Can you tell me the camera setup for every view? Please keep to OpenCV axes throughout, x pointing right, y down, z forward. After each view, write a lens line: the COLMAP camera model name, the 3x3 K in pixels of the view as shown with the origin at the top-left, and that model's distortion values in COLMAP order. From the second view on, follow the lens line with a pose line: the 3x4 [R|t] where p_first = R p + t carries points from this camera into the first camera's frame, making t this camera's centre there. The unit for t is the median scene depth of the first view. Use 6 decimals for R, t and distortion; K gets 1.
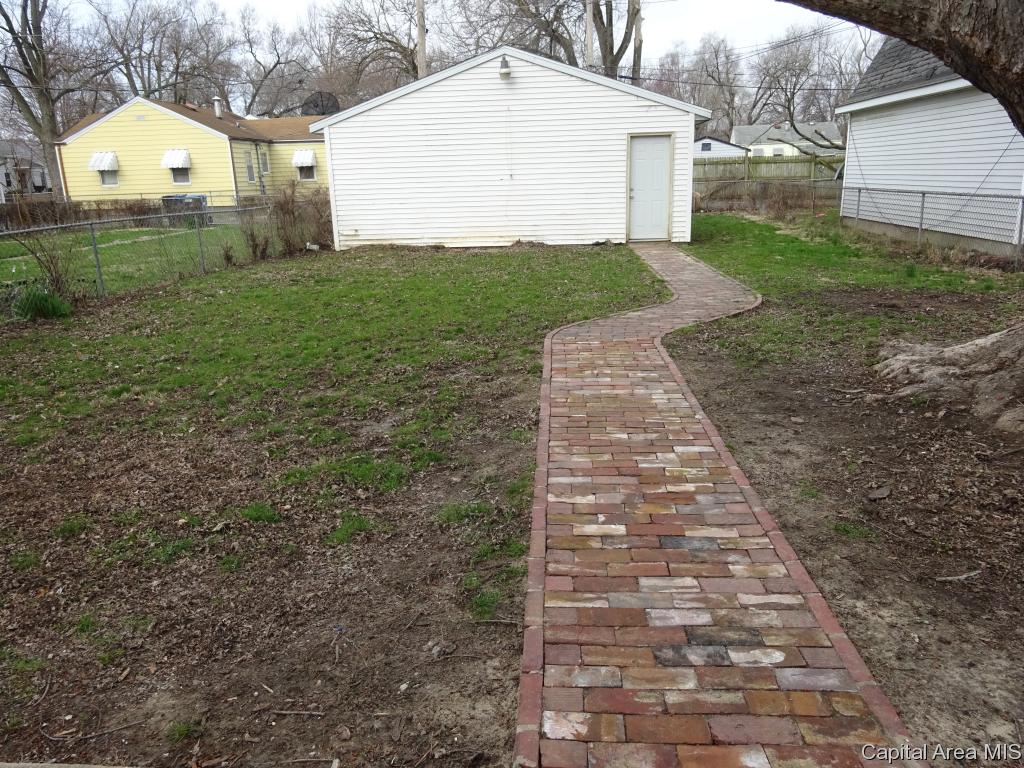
lens RADIAL K [[747.6, 0, 511.3], [0, 747.6, 386.7], [0, 0, 1]] dist [-0.002677, -0.004431]
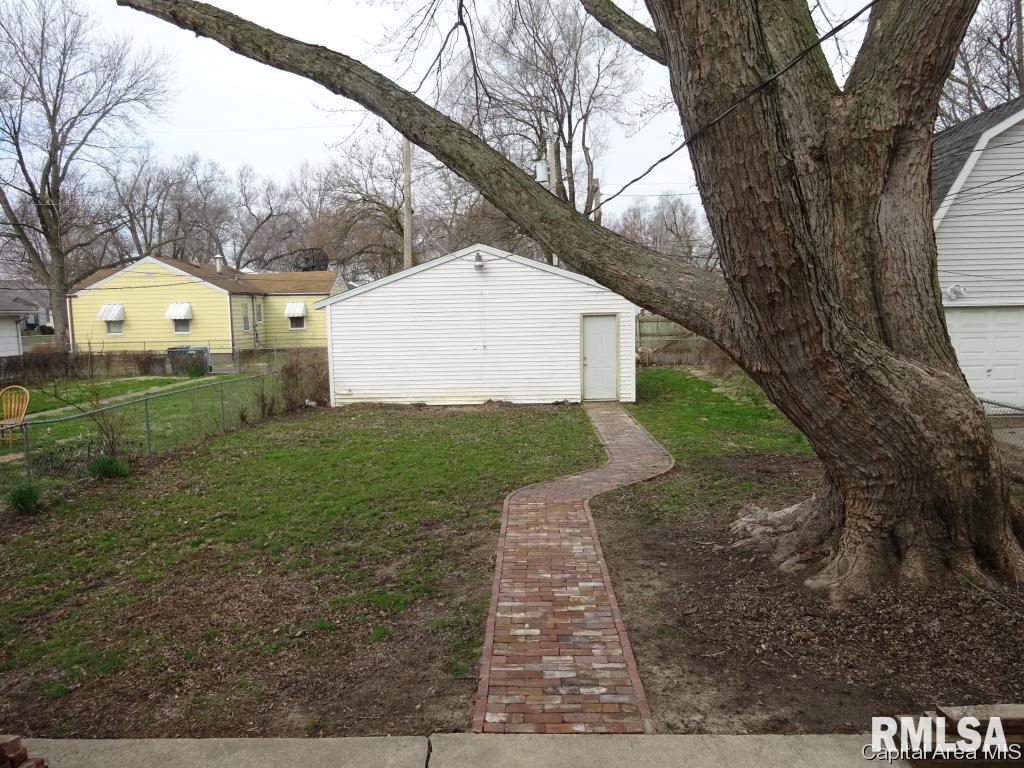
lens RADIAL K [[747.6, 0, 511.3], [0, 747.6, 386.7], [0, 0, 1]] dist [-0.002677, -0.004431]
pose [[0.999447, 0.004803, 0.032896, 0.010867], [0.000949, 0.984984, -0.172641, -0.029721], [-0.033231, 0.172577, 0.984435, -0.336853]]
